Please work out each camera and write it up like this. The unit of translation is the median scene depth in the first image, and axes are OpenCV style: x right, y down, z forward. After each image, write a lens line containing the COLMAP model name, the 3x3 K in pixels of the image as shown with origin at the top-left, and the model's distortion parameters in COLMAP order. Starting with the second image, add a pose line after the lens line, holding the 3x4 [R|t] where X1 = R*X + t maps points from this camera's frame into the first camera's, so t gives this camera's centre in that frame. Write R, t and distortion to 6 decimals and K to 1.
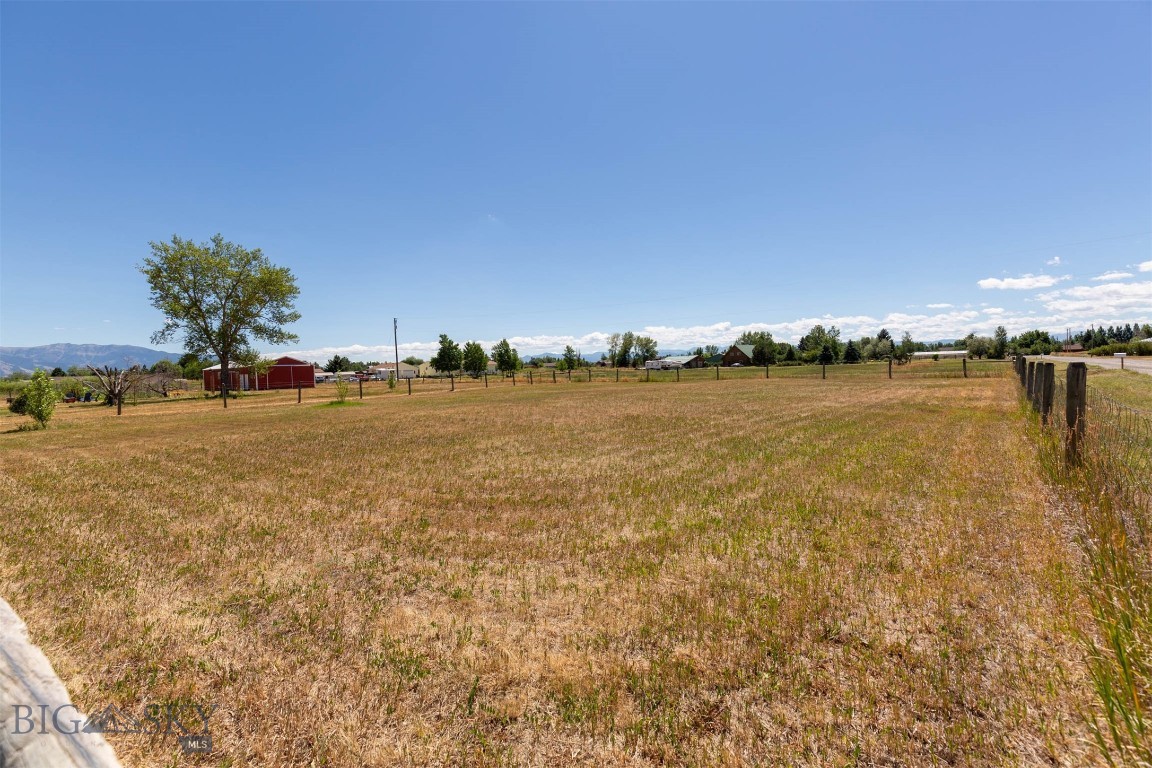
lens RADIAL K [[516.1, 0, 578.9], [0, 516.1, 388.7], [0, 0, 1]] dist [0.004973, -0.000998]
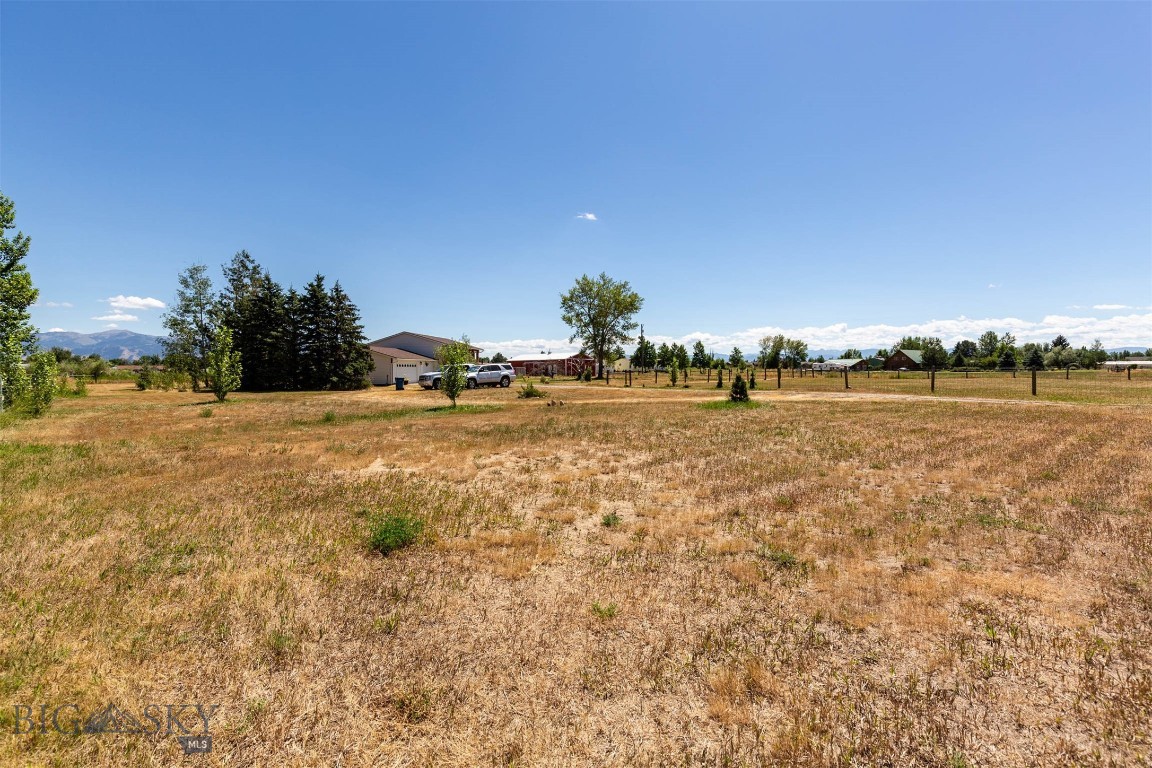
lens RADIAL K [[516.1, 0, 580.3], [0, 516.1, 379.7], [0, 0, 1]] dist [0.004973, -0.000998]
pose [[0.980447, 0.032254, -0.194121, -0.112477], [-0.035425, 0.999289, -0.012881, 0.010352], [0.193568, 0.019506, 0.980893, -0.125726]]
